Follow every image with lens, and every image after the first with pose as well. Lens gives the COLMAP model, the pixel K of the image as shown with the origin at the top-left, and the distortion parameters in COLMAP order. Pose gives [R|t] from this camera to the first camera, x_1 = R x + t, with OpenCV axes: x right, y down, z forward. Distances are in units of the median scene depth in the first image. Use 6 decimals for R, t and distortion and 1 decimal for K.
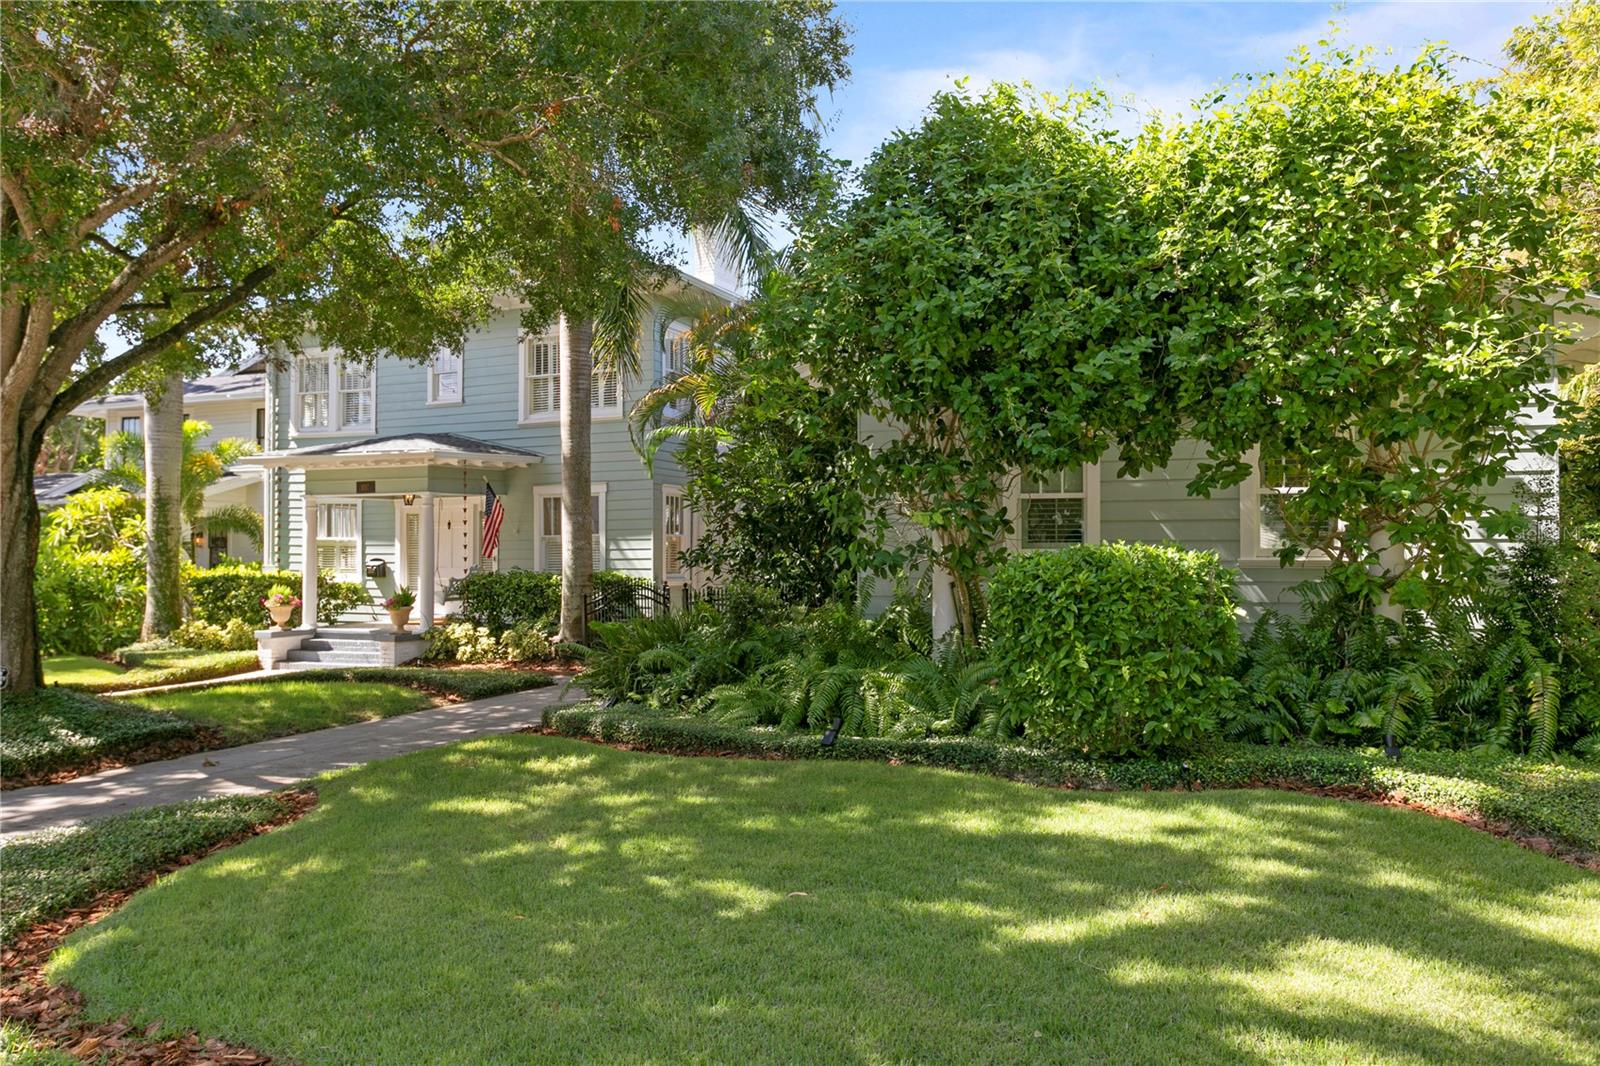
lens RADIAL K [[1165.7, 0, 800.4], [0, 1165.7, 573.5], [0, 0, 1]] dist [0.004870, 0.000542]
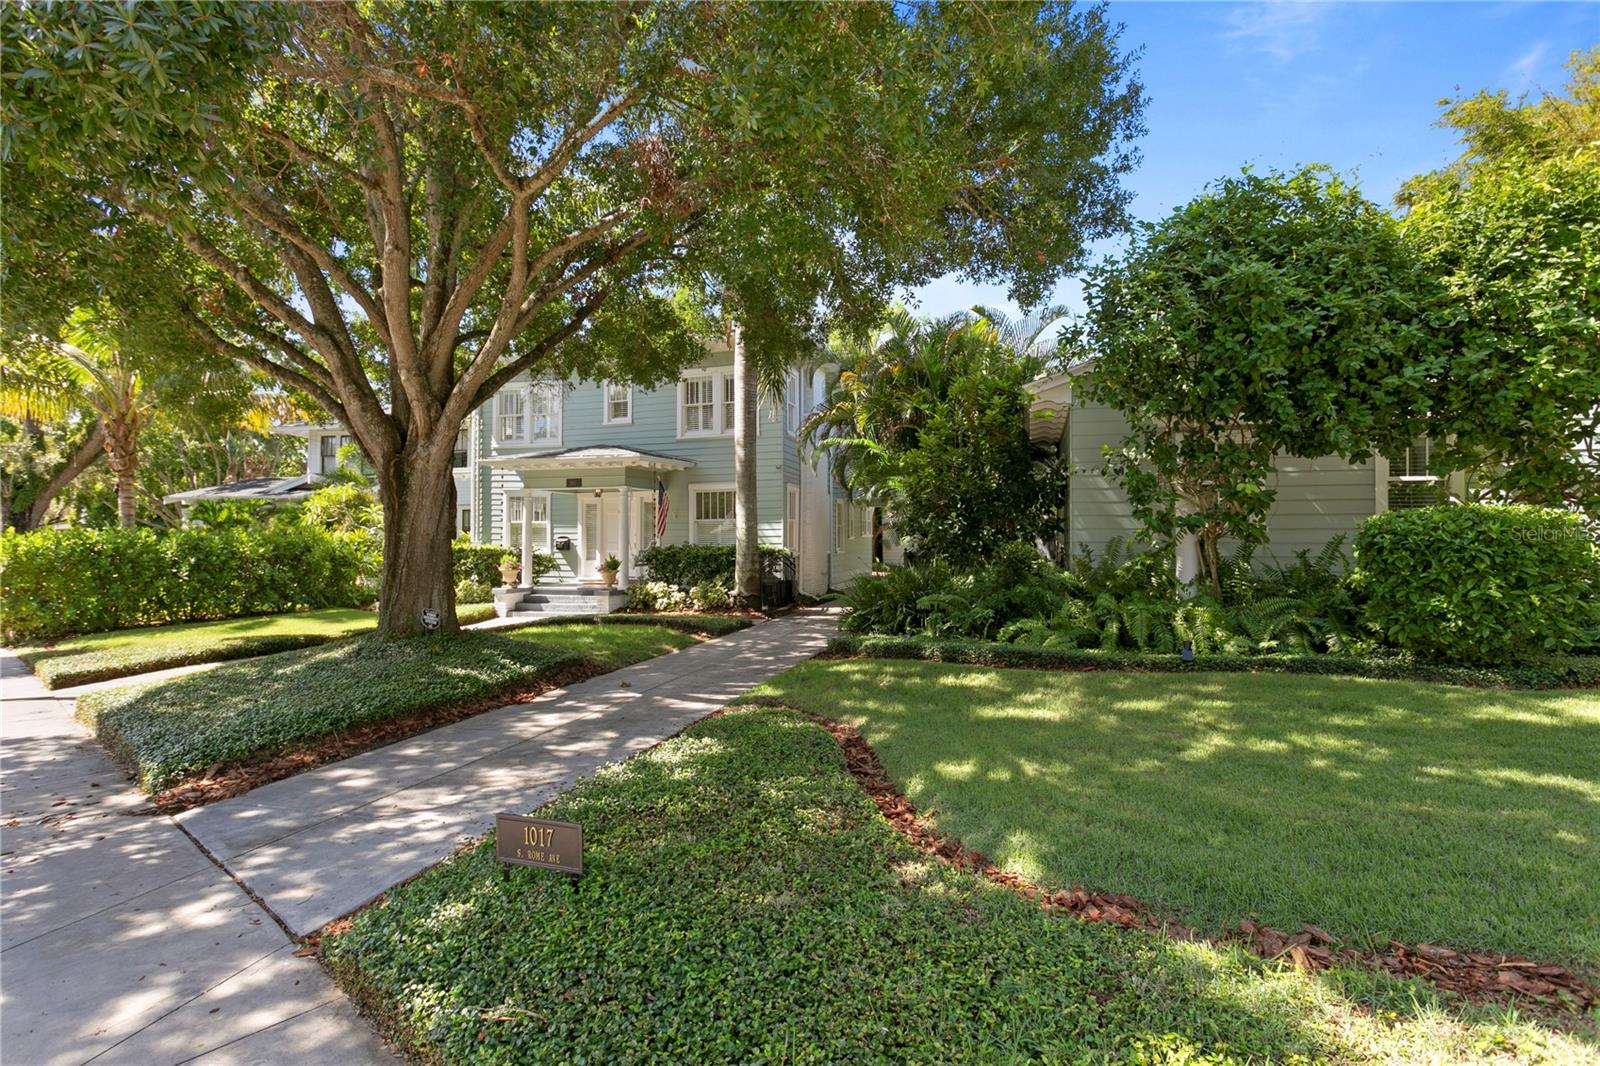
lens RADIAL K [[773.3, 0, 798.6], [0, 773.3, 556.3], [0, 0, 1]] dist [-0.003421, 0.000144]
pose [[0.994135, 0.000722, 0.108145, -0.219274], [-0.000647, 1.000000, -0.000731, 0.012619], [-0.108145, 0.000657, 0.994135, 0.078143]]
